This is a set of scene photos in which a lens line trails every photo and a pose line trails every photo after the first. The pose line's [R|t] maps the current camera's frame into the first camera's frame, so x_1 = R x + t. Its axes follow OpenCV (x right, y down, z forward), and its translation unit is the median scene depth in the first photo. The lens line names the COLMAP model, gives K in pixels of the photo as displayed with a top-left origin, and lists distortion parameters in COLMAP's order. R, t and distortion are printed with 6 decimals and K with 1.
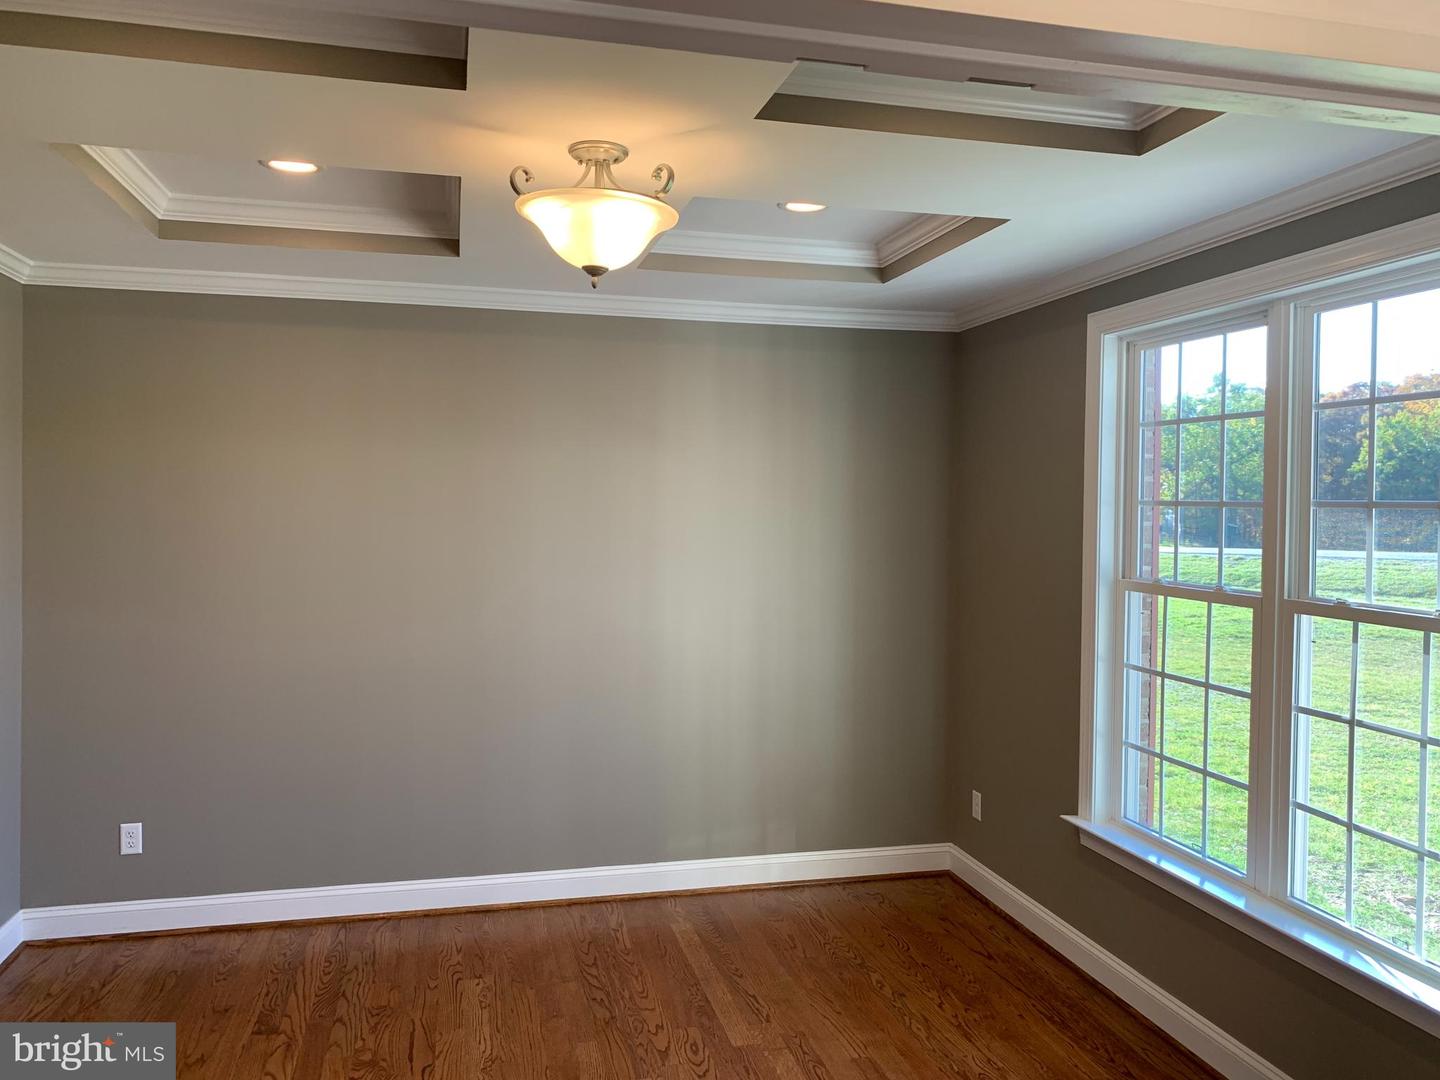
lens RADIAL K [[1099.0, 0, 721.2], [0, 1099.0, 527.1], [0, 0, 1]] dist [0.005728, -0.007288]
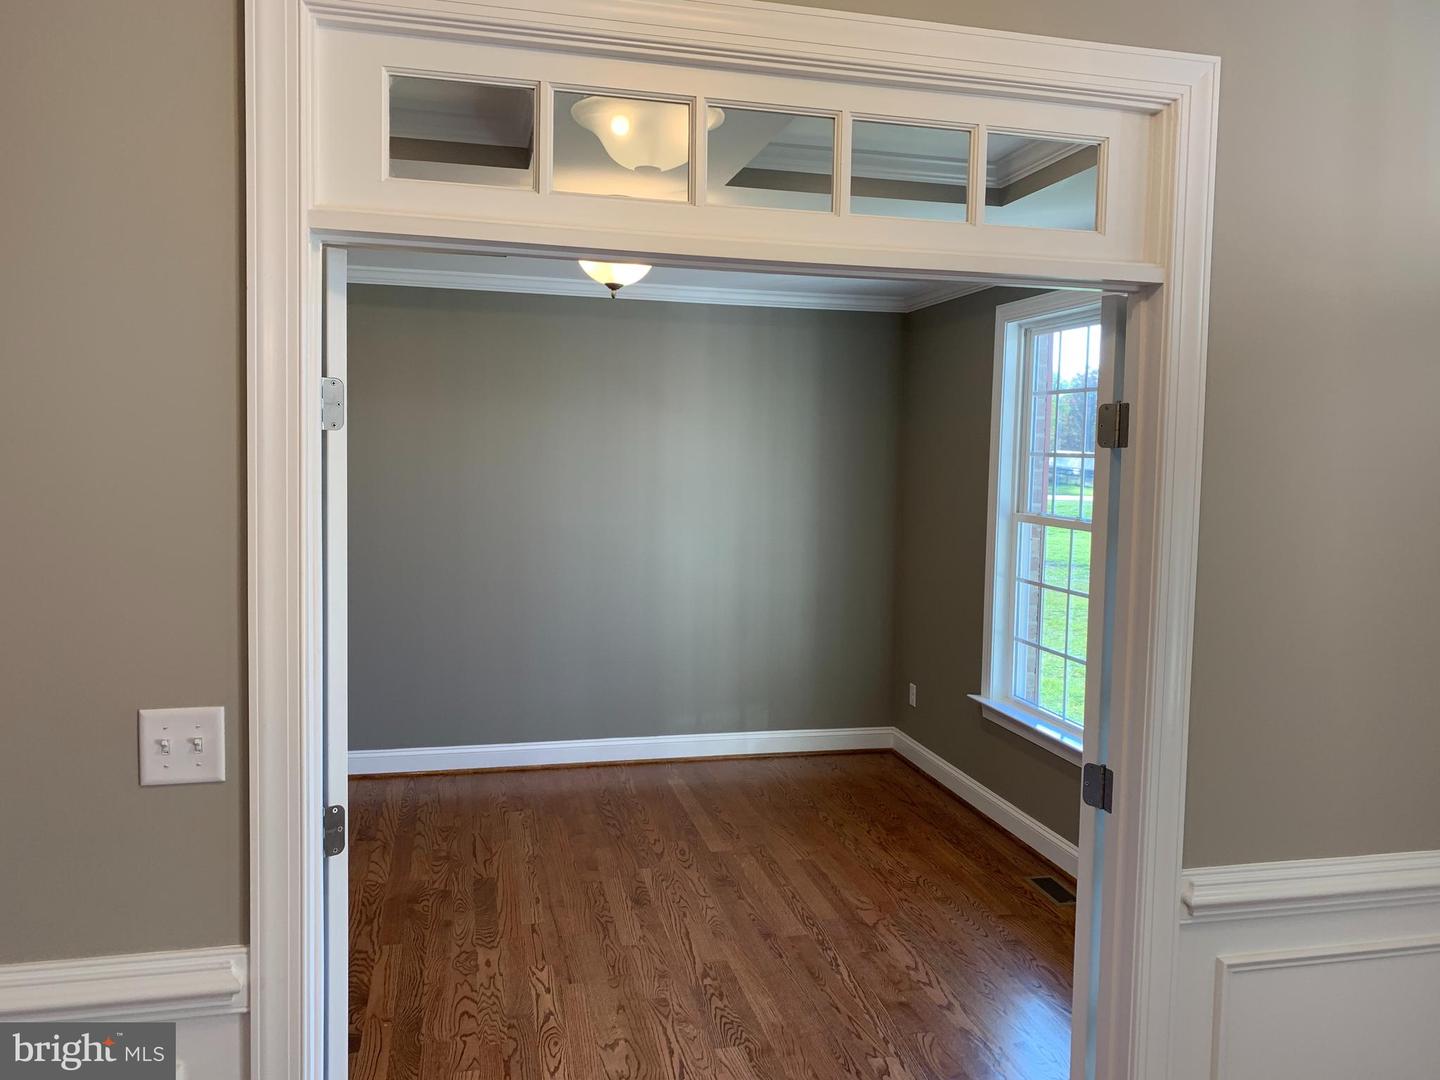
lens RADIAL K [[1099.0, 0, 721.2], [0, 1099.0, 527.1], [0, 0, 1]] dist [0.005728, -0.007288]
pose [[0.999906, 0.011017, -0.008125, 0.026597], [-0.010620, 0.998822, 0.047351, 0.006249], [0.008637, -0.047260, 0.998845, -0.296647]]
